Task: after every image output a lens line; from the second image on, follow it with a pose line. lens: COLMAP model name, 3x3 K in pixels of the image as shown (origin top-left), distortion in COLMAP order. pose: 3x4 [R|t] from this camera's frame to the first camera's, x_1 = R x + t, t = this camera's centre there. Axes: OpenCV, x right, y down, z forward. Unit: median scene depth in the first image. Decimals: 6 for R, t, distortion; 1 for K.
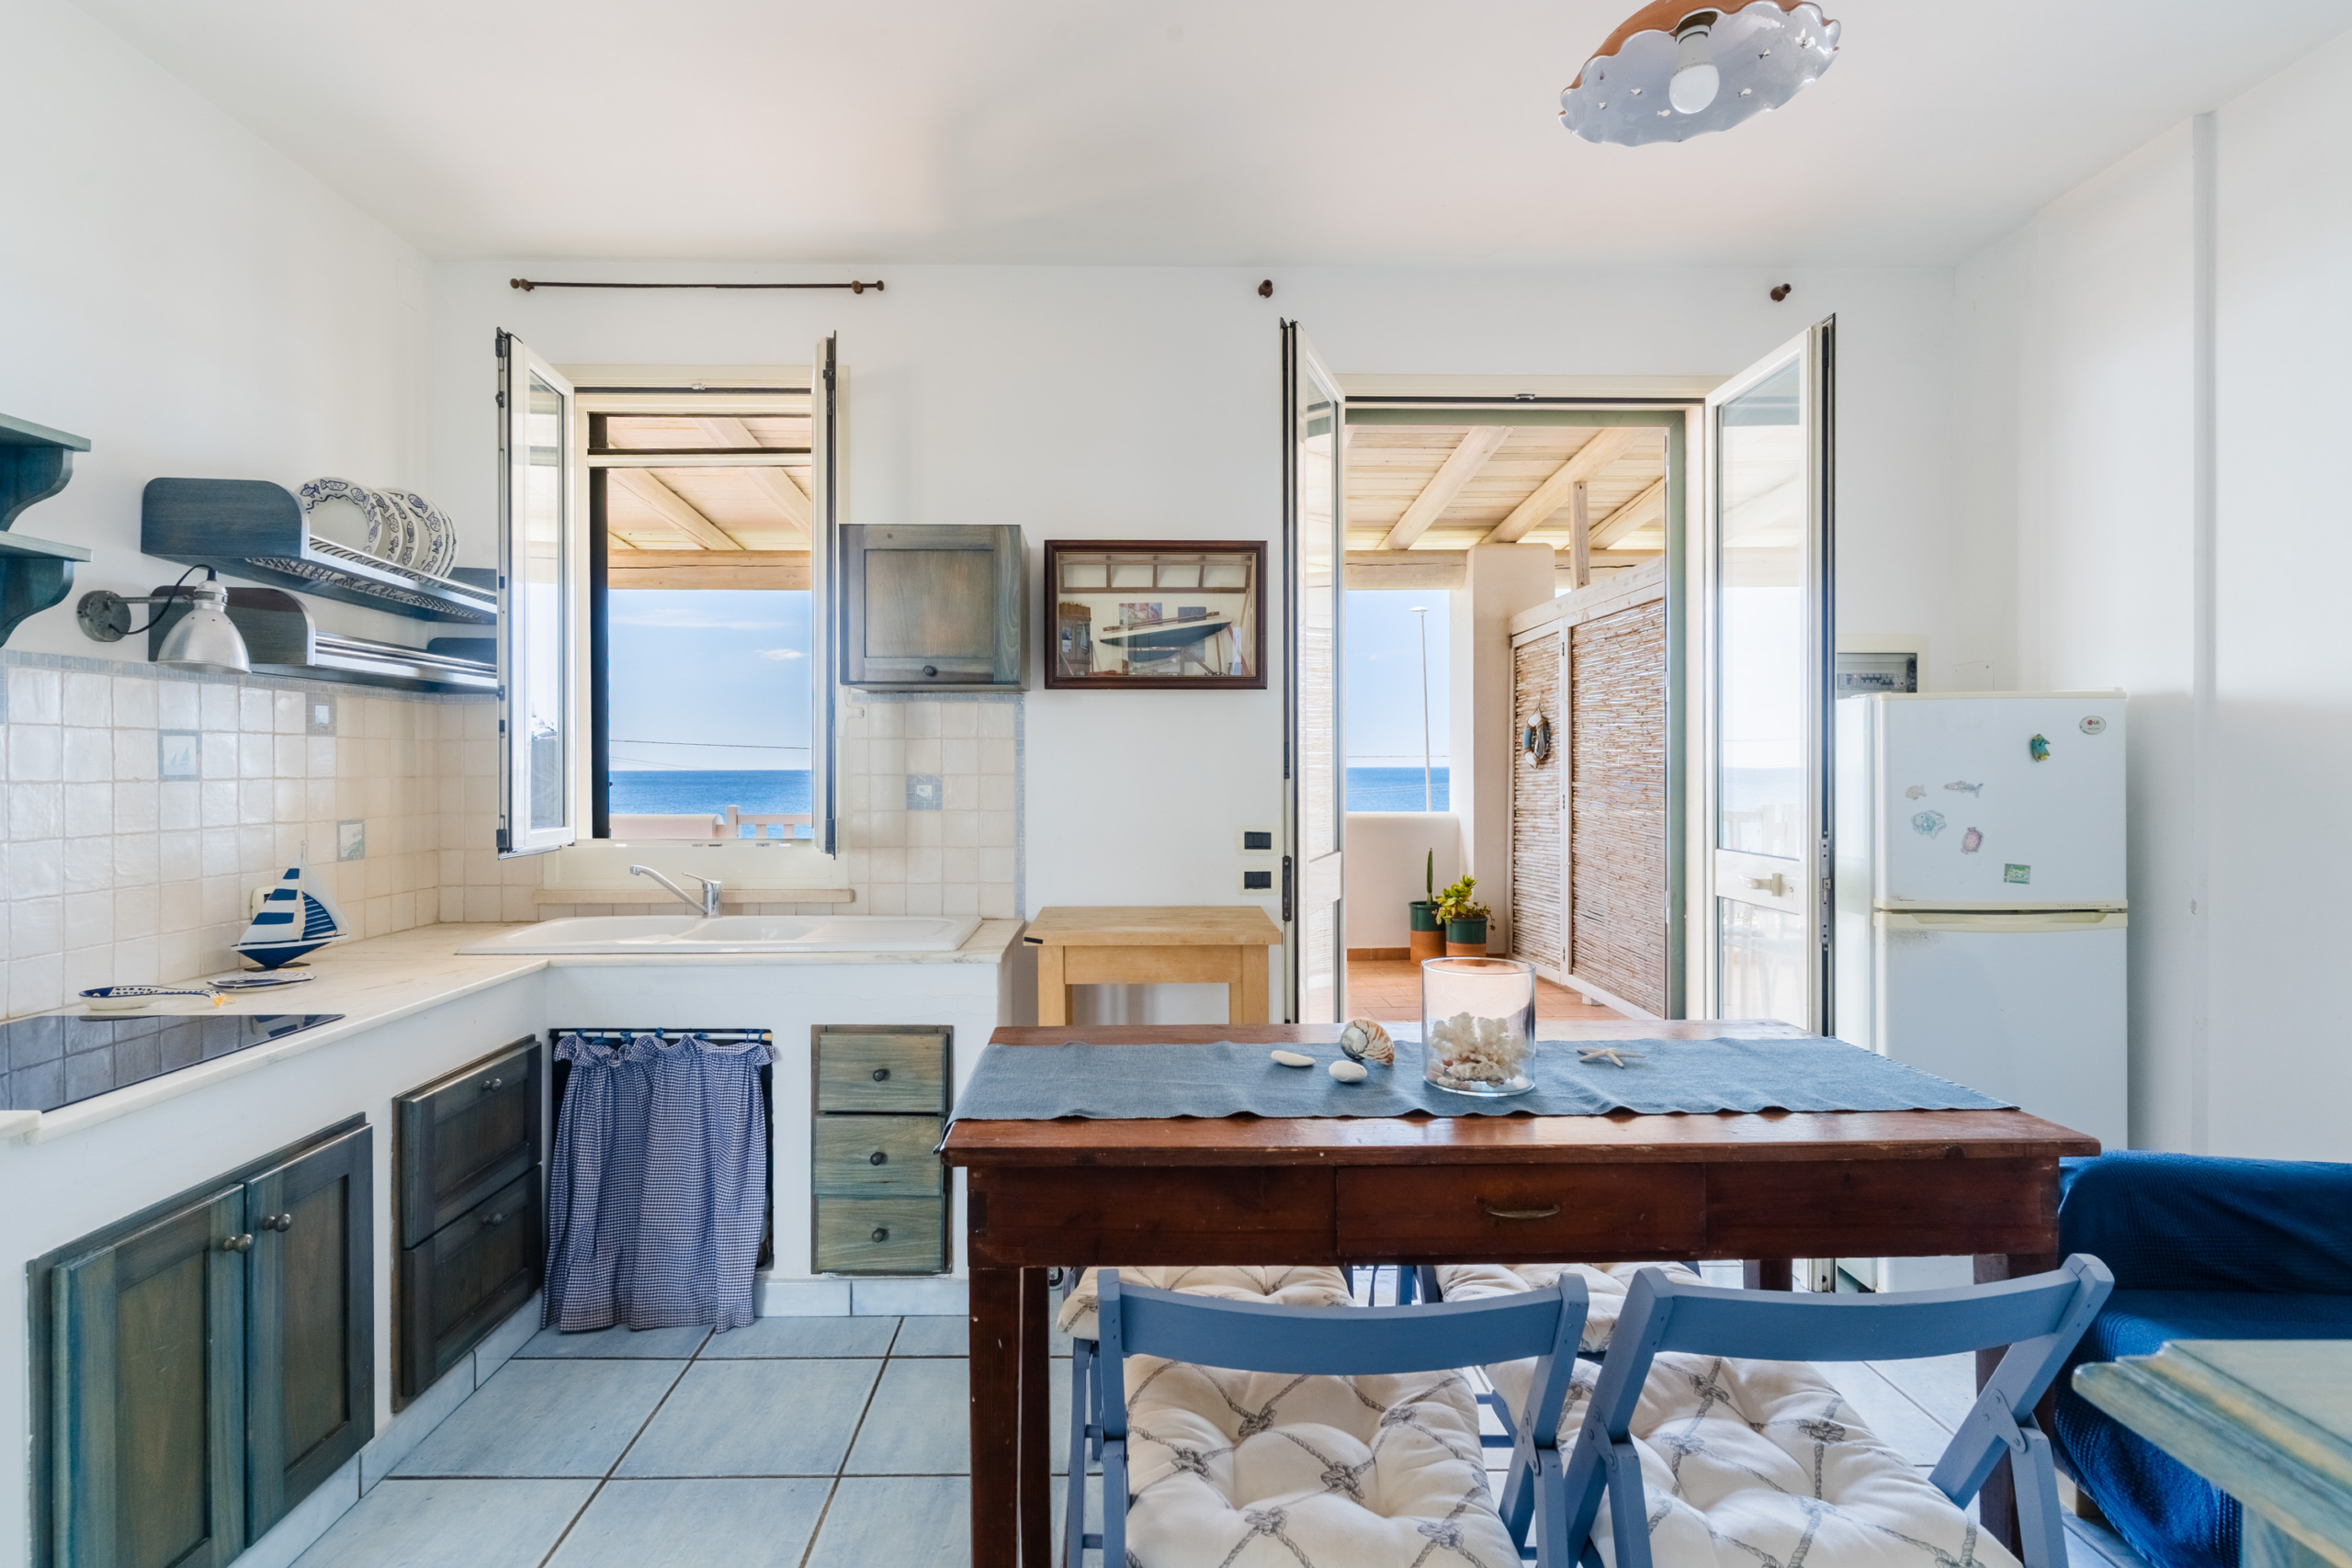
lens RADIAL K [[1138.9, 0, 1174.0], [0, 1138.9, 776.3], [0, 0, 1]] dist [-0.000443, 0.000025]
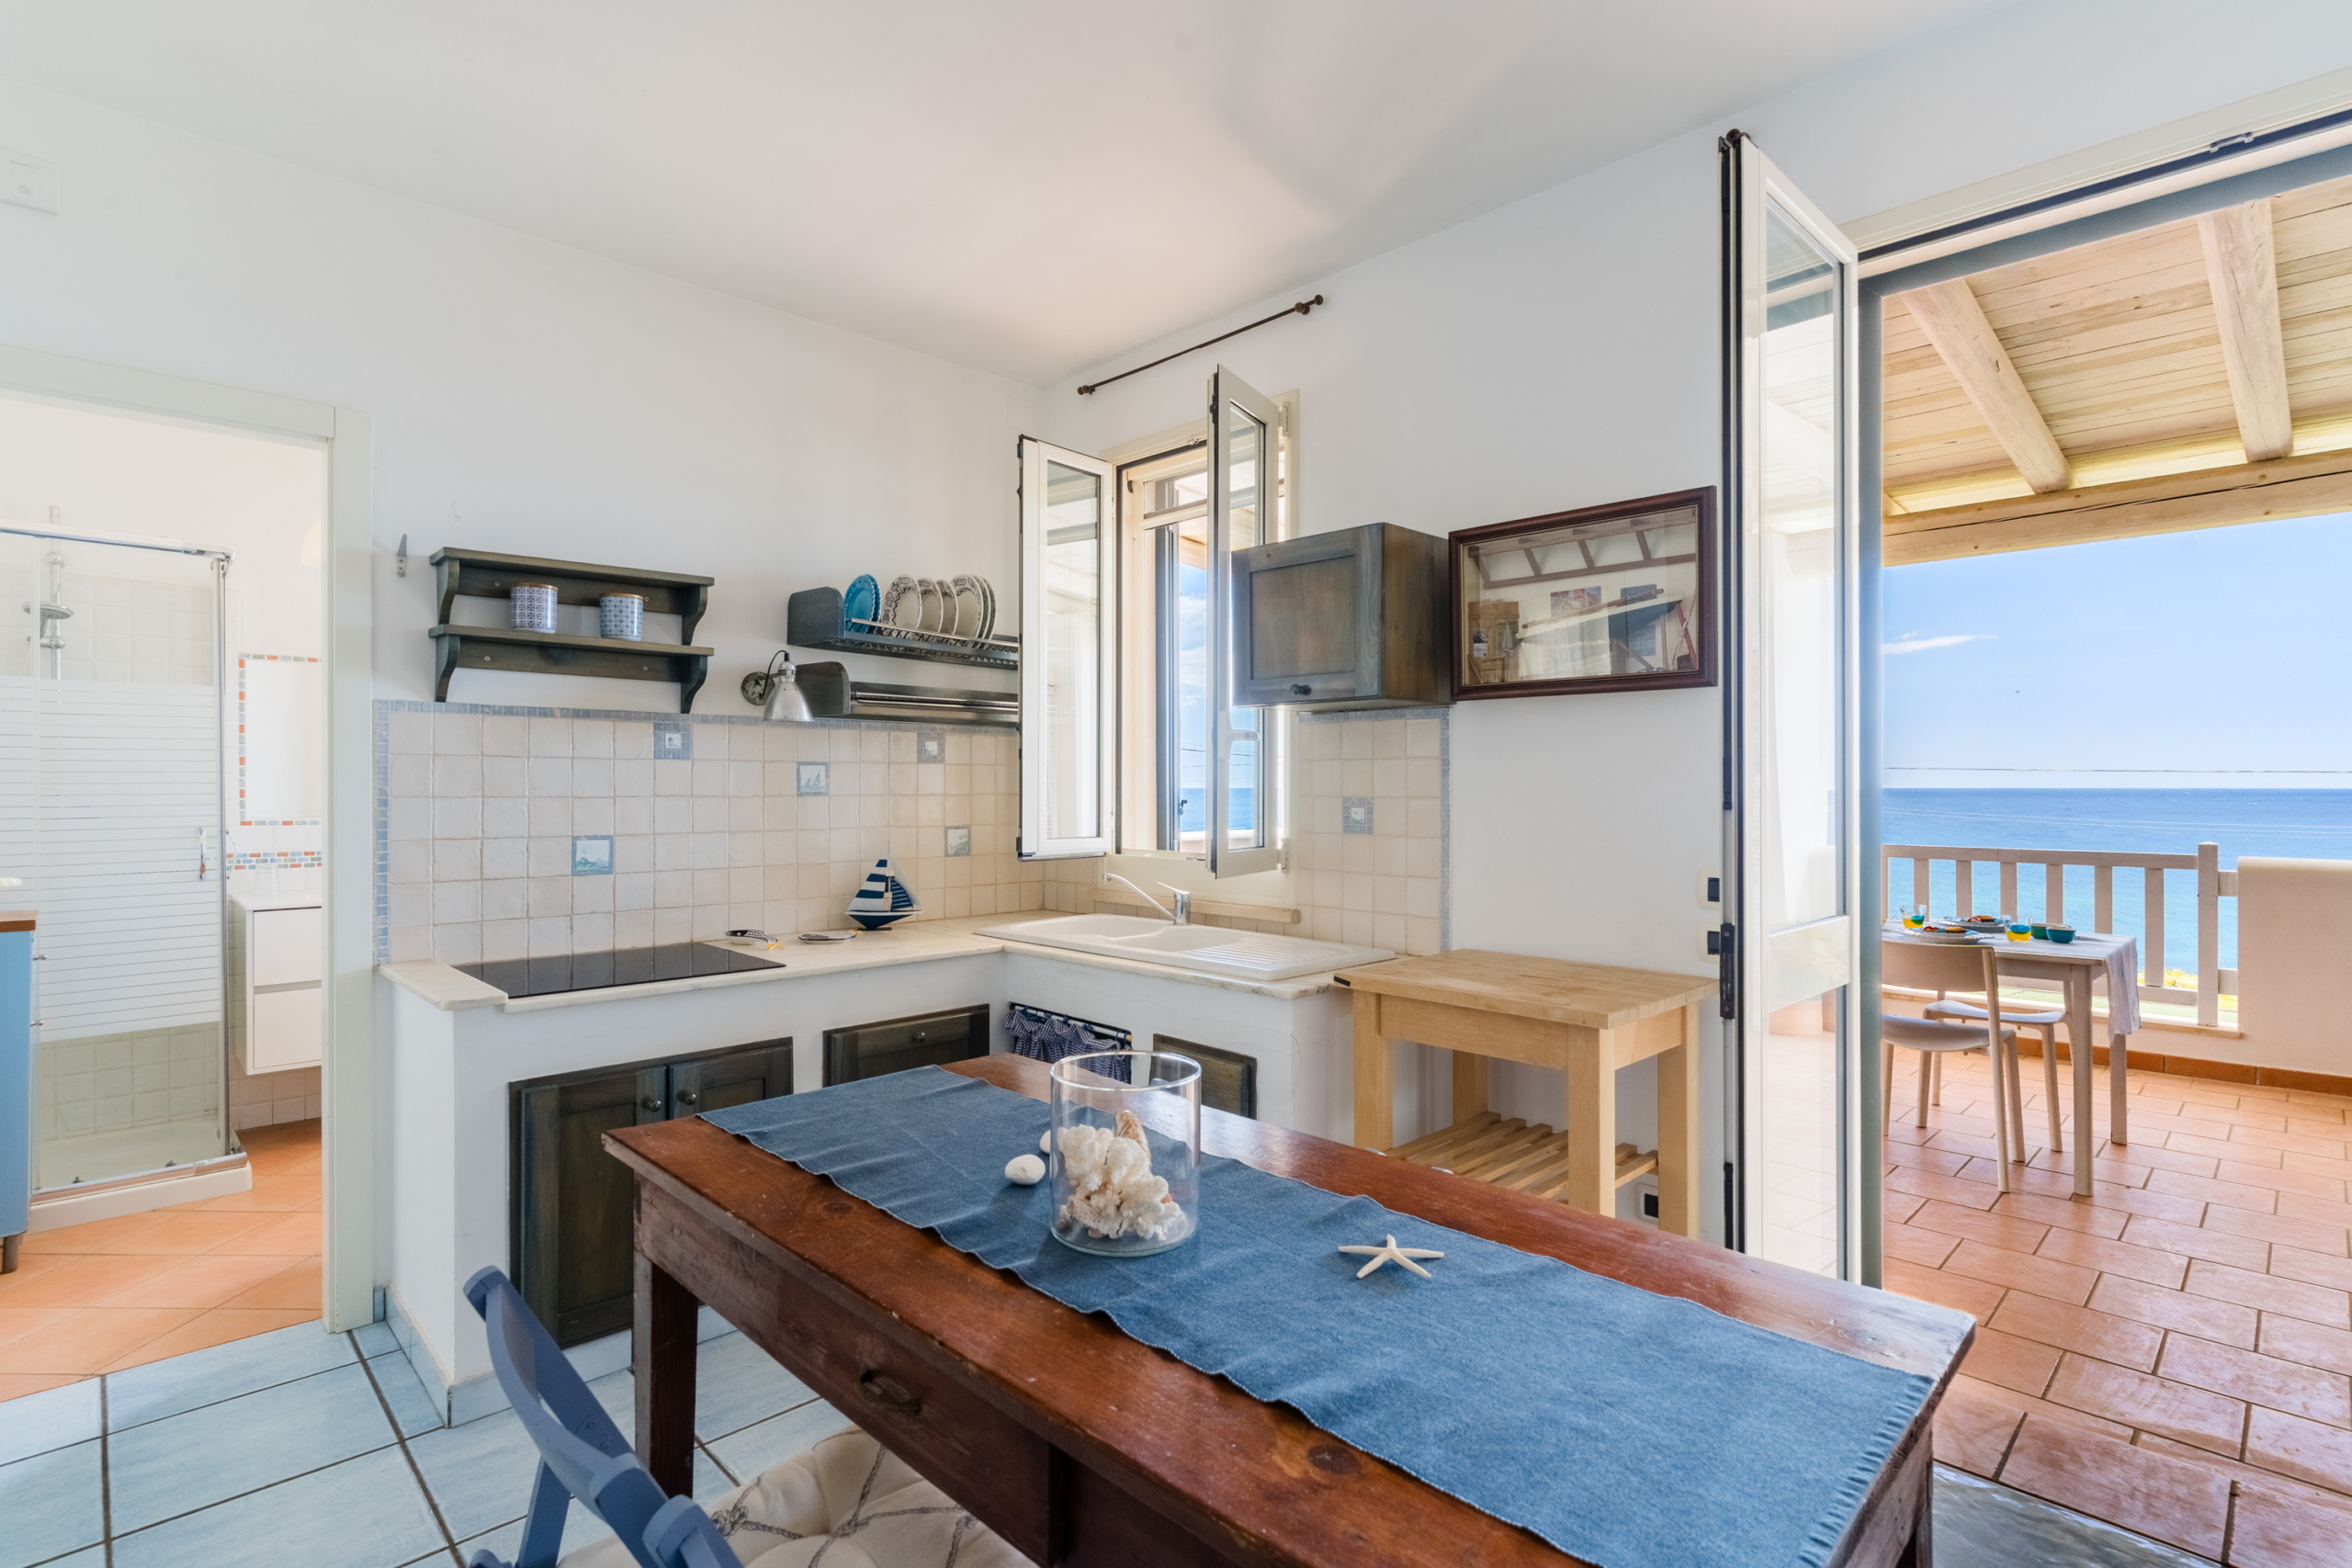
lens RADIAL K [[1138.9, 0, 1176.5], [0, 1138.9, 782.8], [0, 0, 1]] dist [-0.000443, 0.000025]
pose [[0.688070, 0.001265, -0.725643, 0.428261], [-0.008422, 0.999945, -0.006242, -0.006395], [0.725595, 0.010407, 0.688043, 0.265728]]
